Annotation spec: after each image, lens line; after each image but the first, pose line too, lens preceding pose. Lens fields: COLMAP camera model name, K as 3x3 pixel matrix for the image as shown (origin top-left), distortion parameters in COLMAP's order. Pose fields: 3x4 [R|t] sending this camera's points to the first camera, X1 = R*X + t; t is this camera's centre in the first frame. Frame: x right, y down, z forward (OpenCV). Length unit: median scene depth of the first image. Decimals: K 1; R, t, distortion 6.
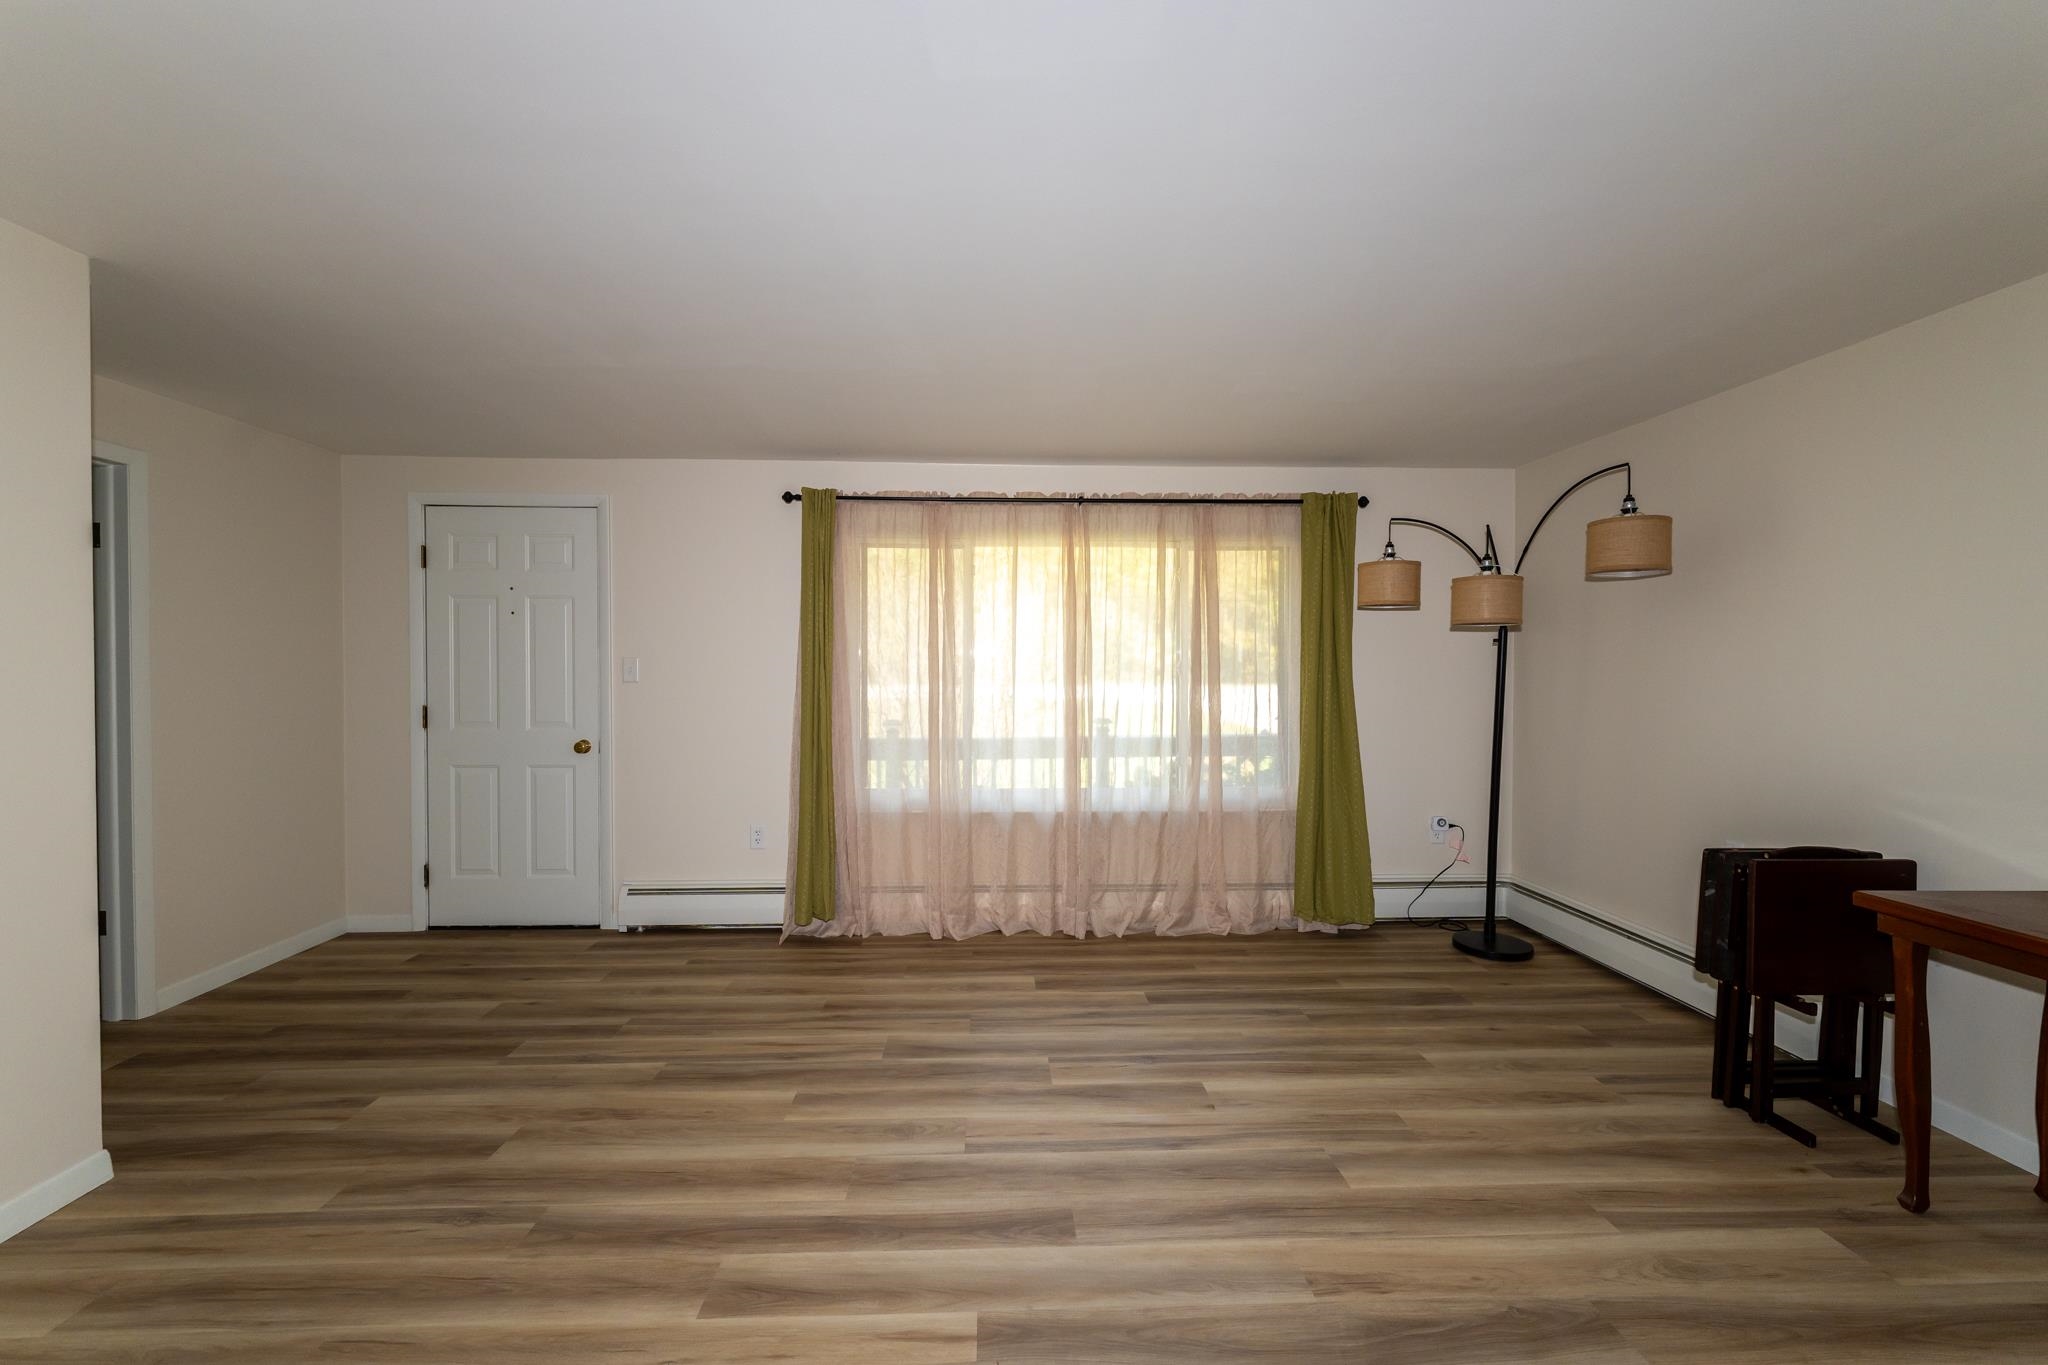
lens RADIAL K [[827.7, 0, 1019.4], [0, 827.7, 678.3], [0, 0, 1]] dist [-0.001337, -0.000190]
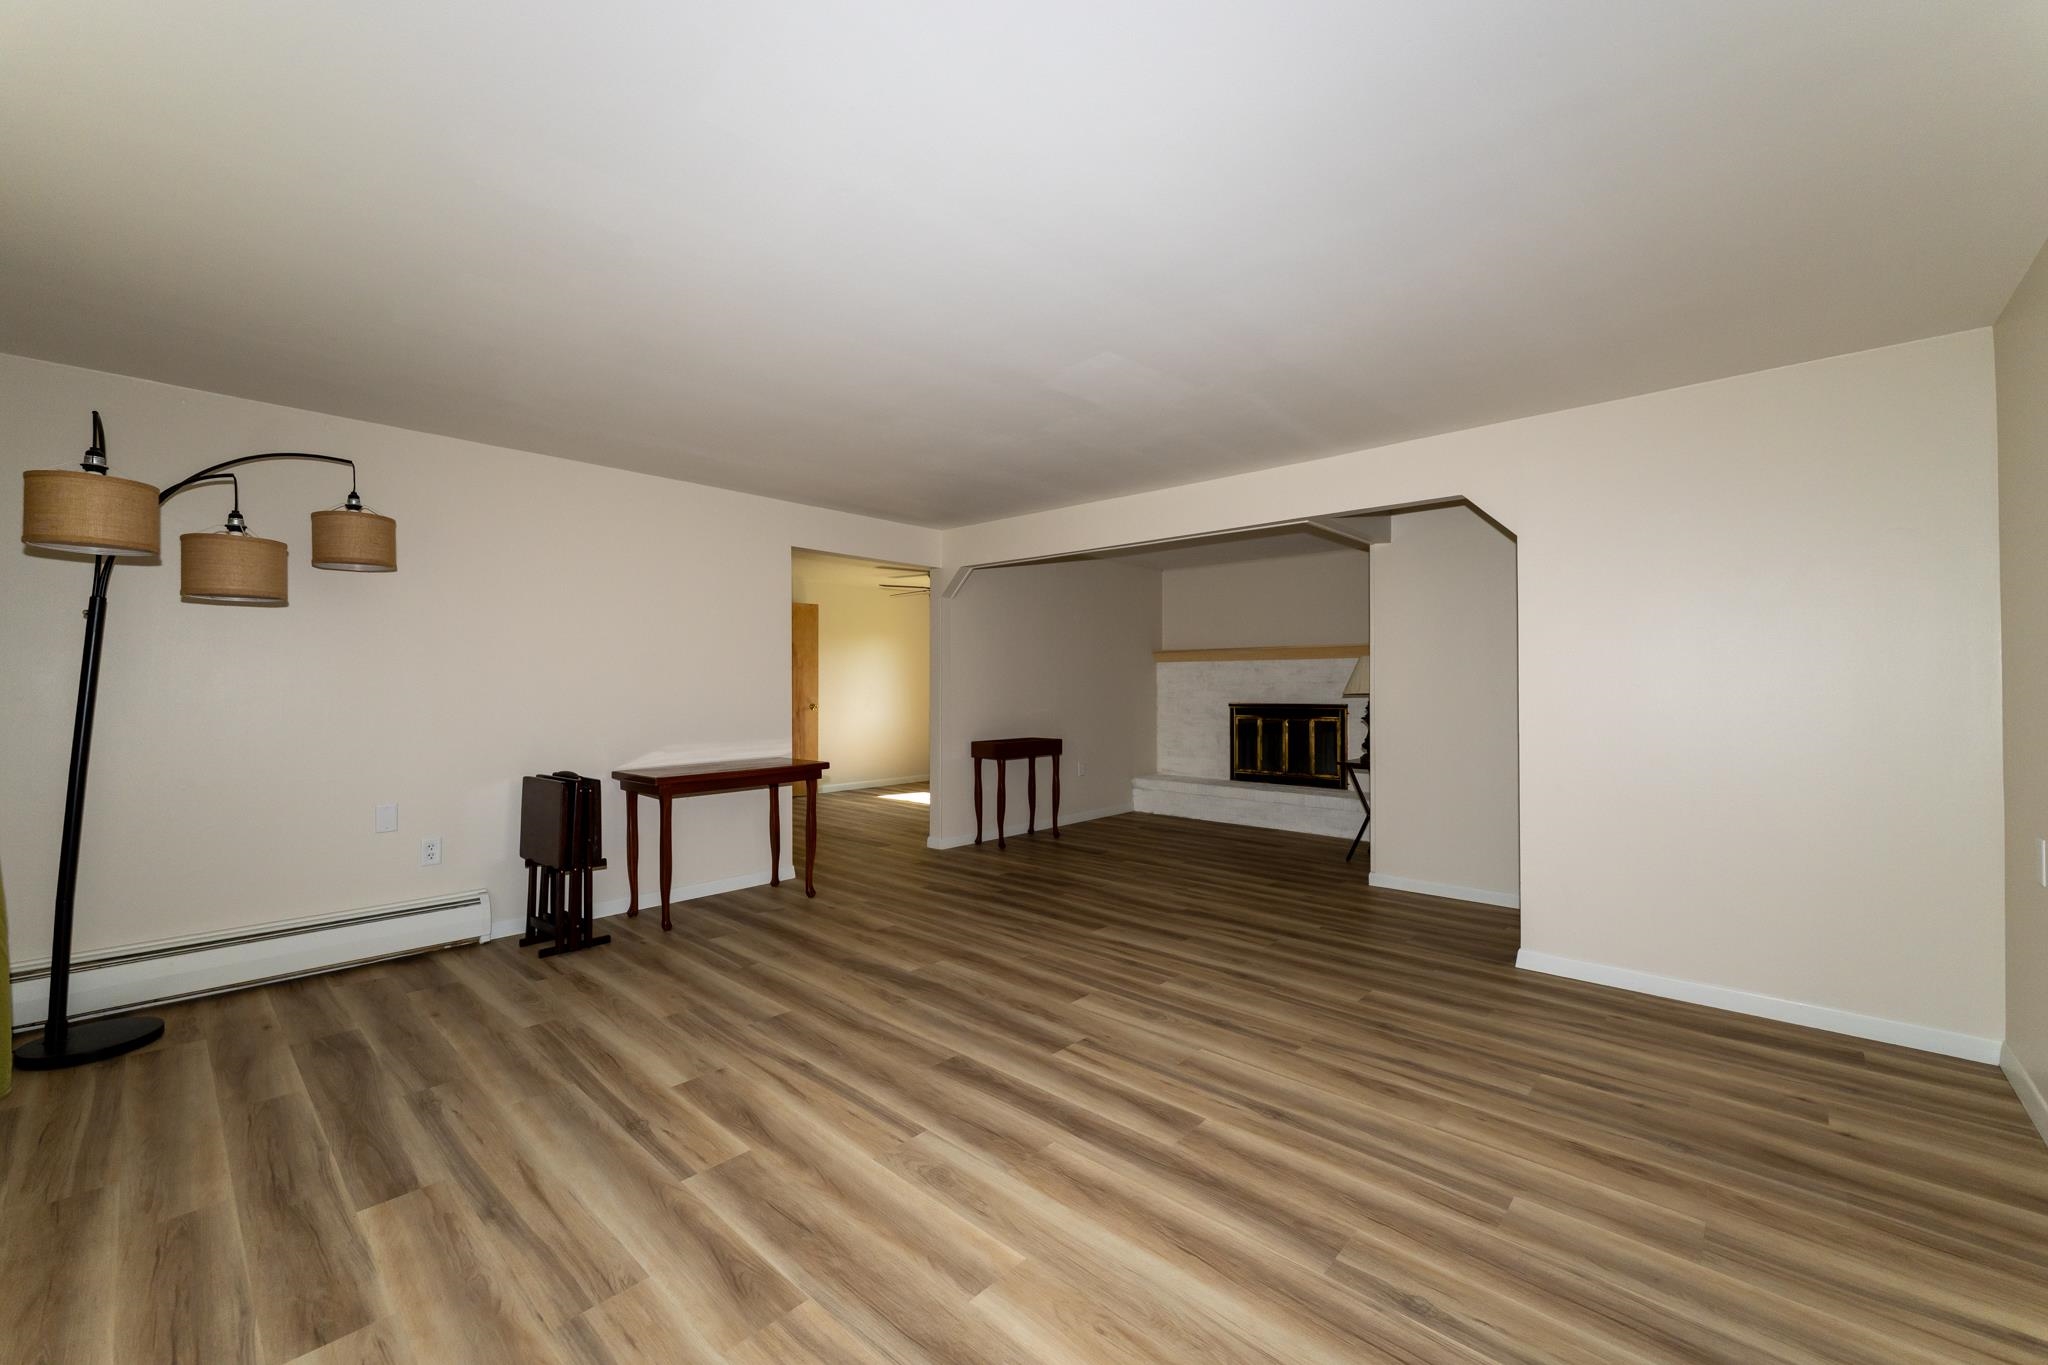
lens RADIAL K [[827.7, 0, 1022.5], [0, 827.7, 683.0], [0, 0, 1]] dist [-0.001337, -0.000190]
pose [[-0.708720, 0.002086, 0.705487, -0.692162], [0.010675, 0.999913, 0.007767, 0.026557], [-0.705409, 0.013036, -0.708680, 1.319171]]
